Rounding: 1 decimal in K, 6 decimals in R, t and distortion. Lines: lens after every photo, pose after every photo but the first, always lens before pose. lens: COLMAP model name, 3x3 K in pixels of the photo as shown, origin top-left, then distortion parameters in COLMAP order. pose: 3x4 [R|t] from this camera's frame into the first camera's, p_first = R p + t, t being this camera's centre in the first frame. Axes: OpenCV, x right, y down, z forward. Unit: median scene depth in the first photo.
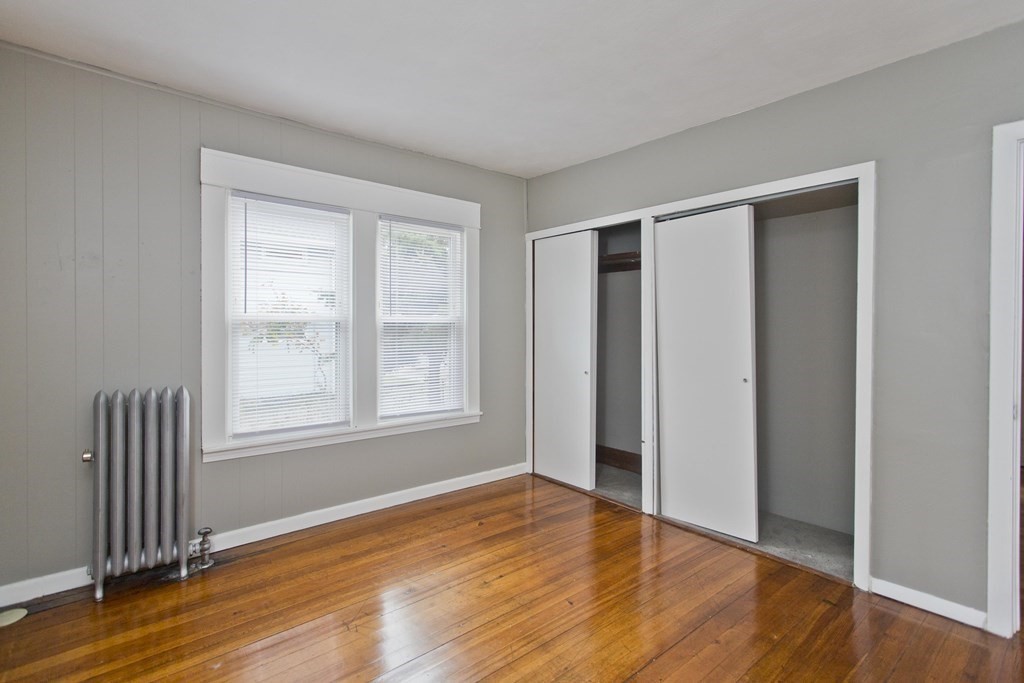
lens RADIAL K [[495.4, 0, 520.2], [0, 495.4, 335.2], [0, 0, 1]] dist [0.000774, 0.000497]
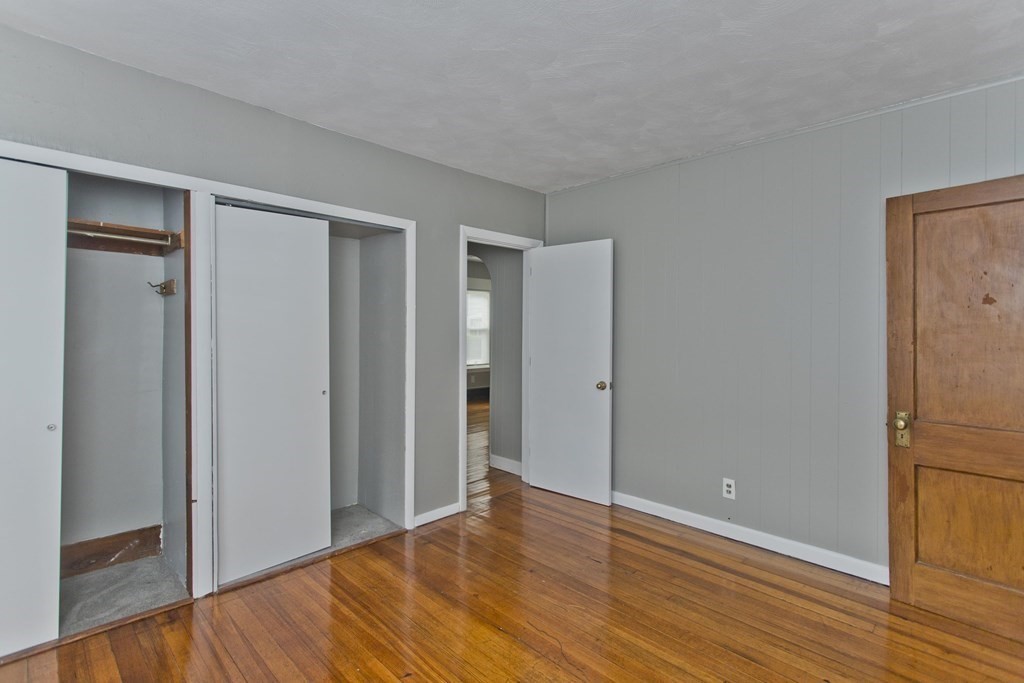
lens RADIAL K [[492.1, 0, 511.3], [0, 492.1, 330.6], [0, 0, 1]] dist [0.000557, 0.000105]
pose [[-0.083523, -0.005251, 0.996492, -0.578130], [0.007370, 0.999956, 0.005887, -0.037750], [-0.996479, 0.007836, -0.083480, 0.691703]]
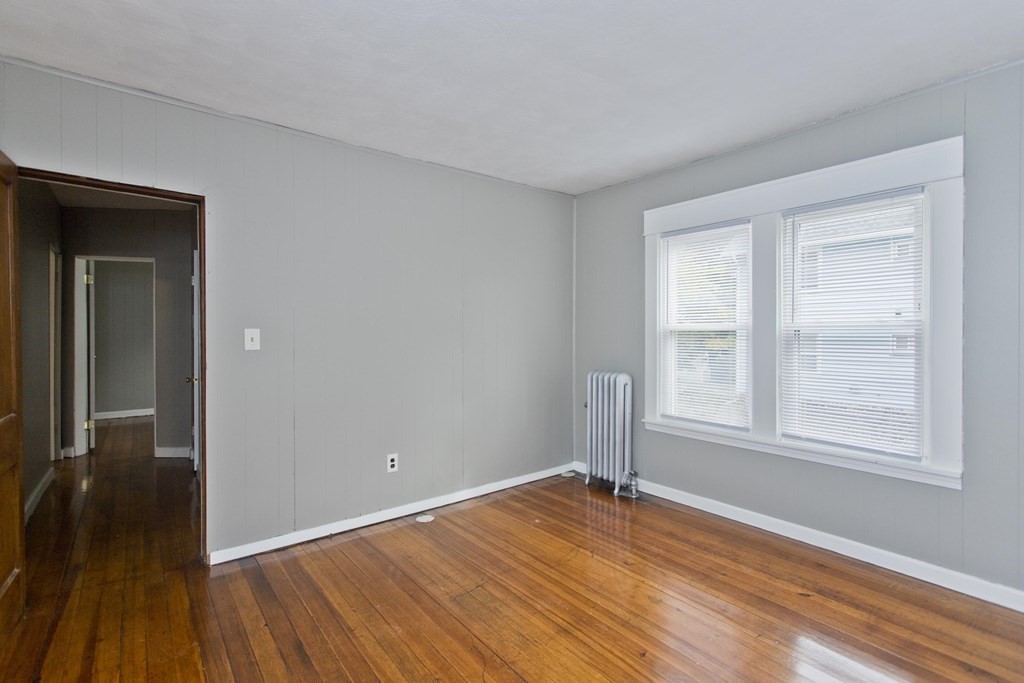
lens RADIAL K [[494.8, 0, 498.3], [0, 494.8, 333.5], [0, 0, 1]] dist [0.000844, 0.000589]
pose [[-0.074595, 0.001598, -0.997213, 0.764023], [-0.016539, 0.999859, 0.002839, -0.015146], [0.997077, 0.016705, -0.074558, 0.622962]]
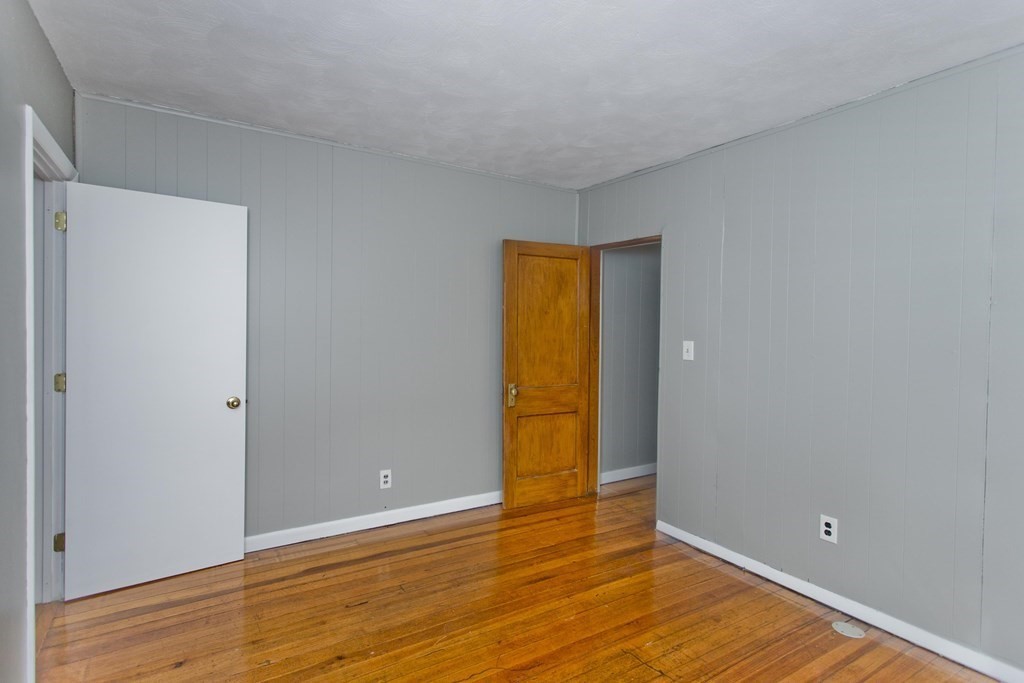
lens RADIAL K [[495.4, 0, 520.2], [0, 495.4, 335.2], [0, 0, 1]] dist [0.000774, 0.000497]
pose [[-0.989183, -0.022405, 0.144964, 0.012314], [-0.017857, 0.999309, 0.032598, -0.057177], [-0.145594, 0.029657, -0.988900, 1.224700]]
